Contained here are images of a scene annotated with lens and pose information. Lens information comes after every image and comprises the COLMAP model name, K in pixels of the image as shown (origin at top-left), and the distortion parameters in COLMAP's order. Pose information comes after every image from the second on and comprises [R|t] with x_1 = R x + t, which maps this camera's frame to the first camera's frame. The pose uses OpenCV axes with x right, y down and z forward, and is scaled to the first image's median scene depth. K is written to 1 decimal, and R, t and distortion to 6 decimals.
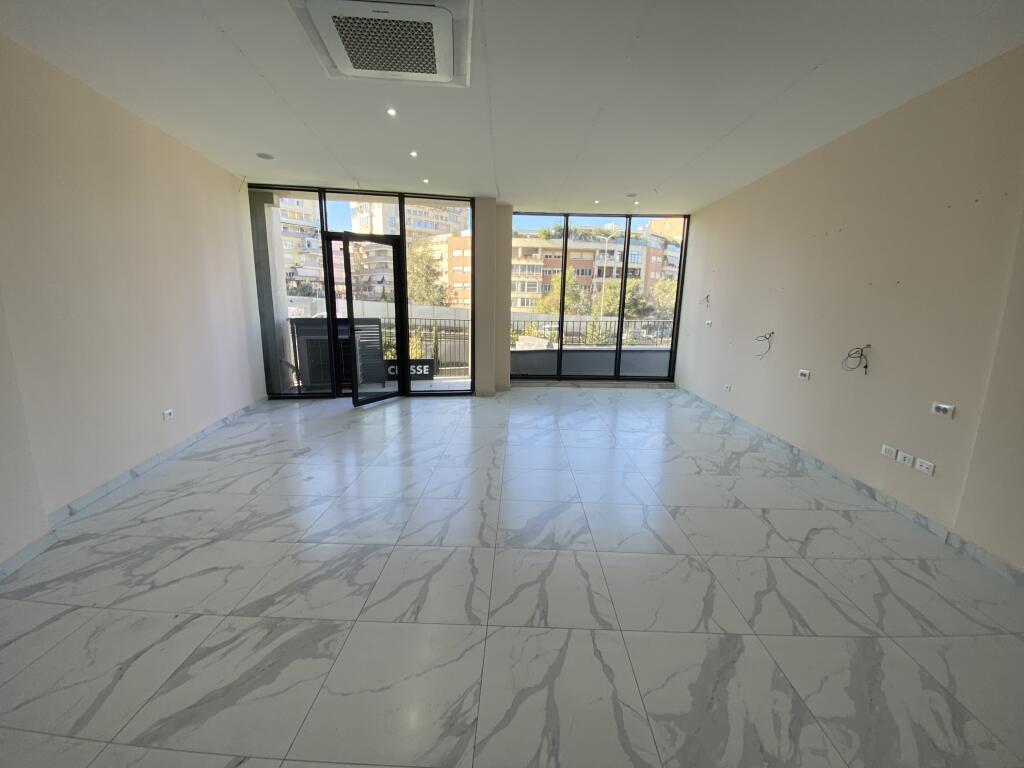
lens RADIAL K [[413.5, 0, 509.2], [0, 413.5, 385.2], [0, 0, 1]] dist [0.031963, -0.026618]
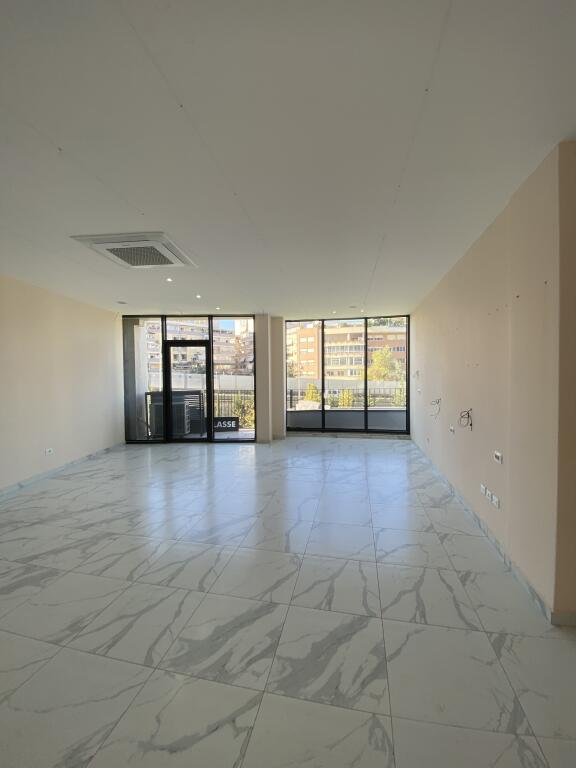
lens RADIAL K [[310.1, 0, 289.5], [0, 310.1, 387.8], [0, 0, 1]] dist [0.031963, -0.026618]
pose [[0.982476, -0.018994, -0.185417, 0.224934], [-0.009081, 0.988735, -0.149401, -0.003255], [0.186166, 0.148467, 0.971236, -0.061552]]
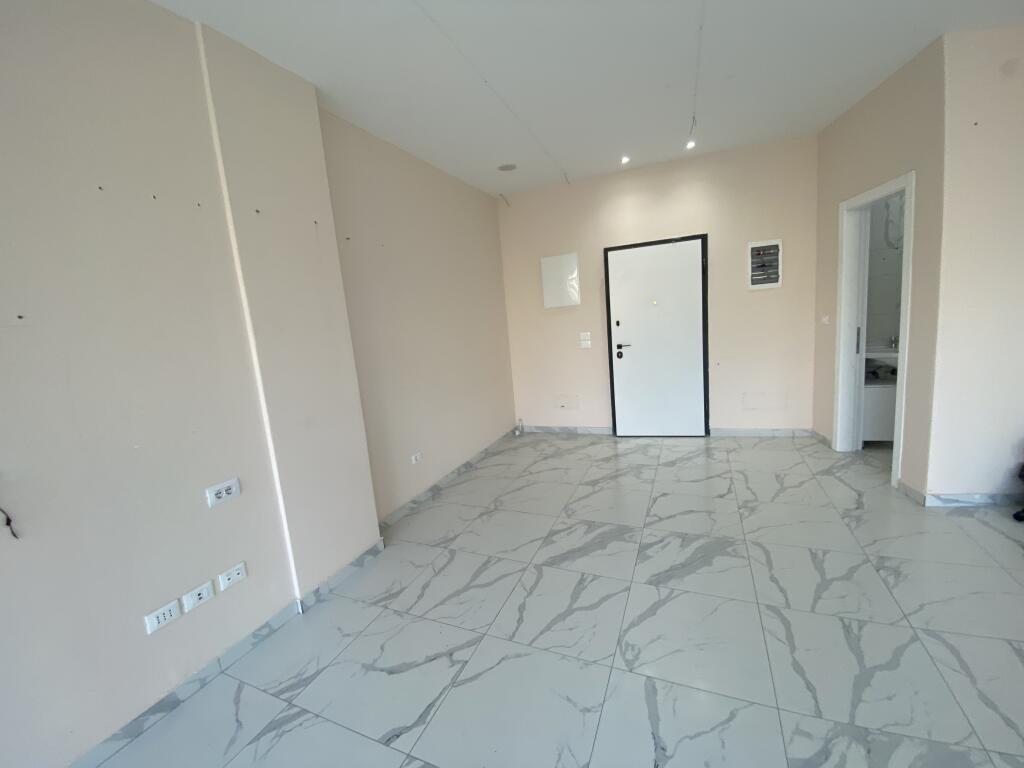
lens RADIAL K [[413.5, 0, 509.2], [0, 413.5, 385.2], [0, 0, 1]] dist [0.031963, -0.026618]
pose [[-0.925085, 0.000264, 0.379759, 0.126169], [0.138389, 0.931471, 0.336467, -0.112573], [-0.353646, 0.363816, -0.861727, 0.545420]]
